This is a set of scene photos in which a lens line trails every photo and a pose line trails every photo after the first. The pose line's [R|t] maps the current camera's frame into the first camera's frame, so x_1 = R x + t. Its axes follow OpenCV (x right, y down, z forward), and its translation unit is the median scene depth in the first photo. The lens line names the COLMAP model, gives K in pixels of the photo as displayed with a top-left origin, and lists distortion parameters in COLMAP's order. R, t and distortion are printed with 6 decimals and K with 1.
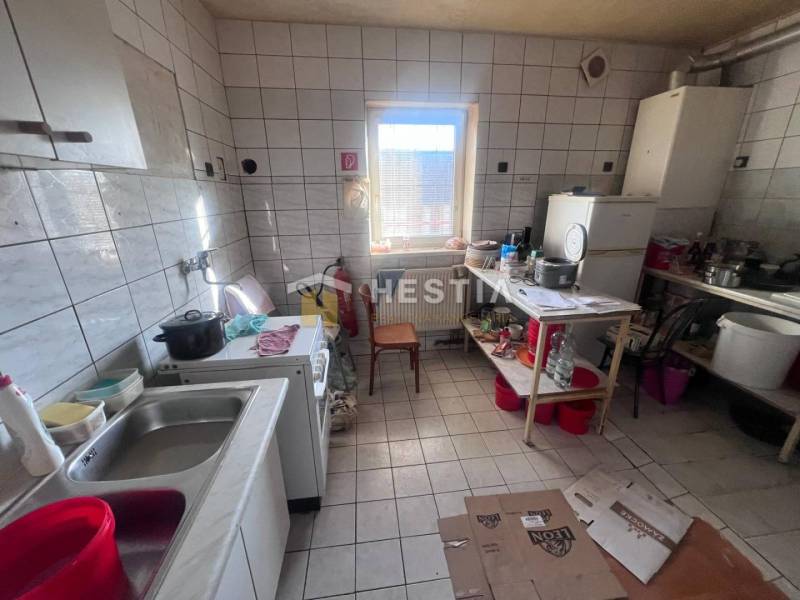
lens RADIAL K [[319.9, 0, 400.3], [0, 319.9, 299.0], [0, 0, 1]] dist [-0.002133, 0.001143]
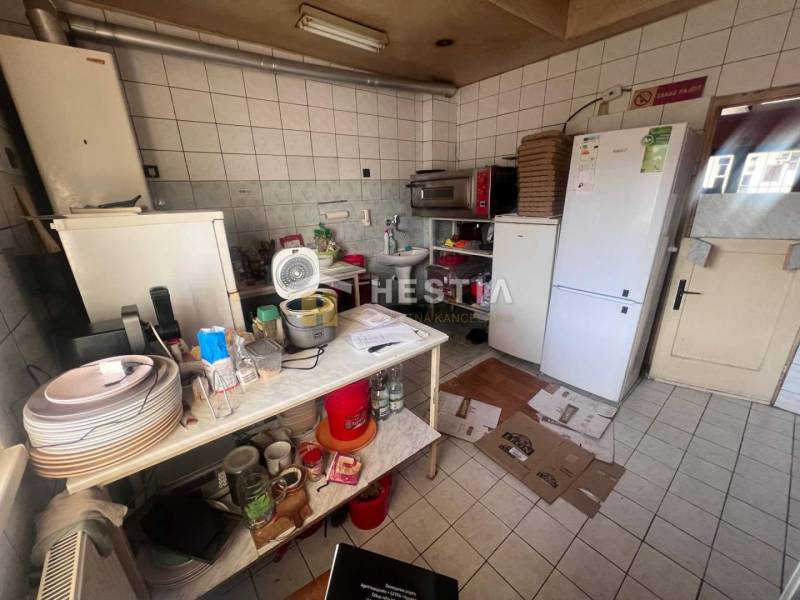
lens RADIAL K [[319.9, 0, 402.5], [0, 319.9, 302.5], [0, 0, 1]] dist [-0.002133, 0.001143]
pose [[-0.527580, -0.253867, 0.810686, -0.191515], [0.306127, 0.833372, 0.460193, -0.468067], [-0.792430, 0.490962, -0.361955, 1.384487]]
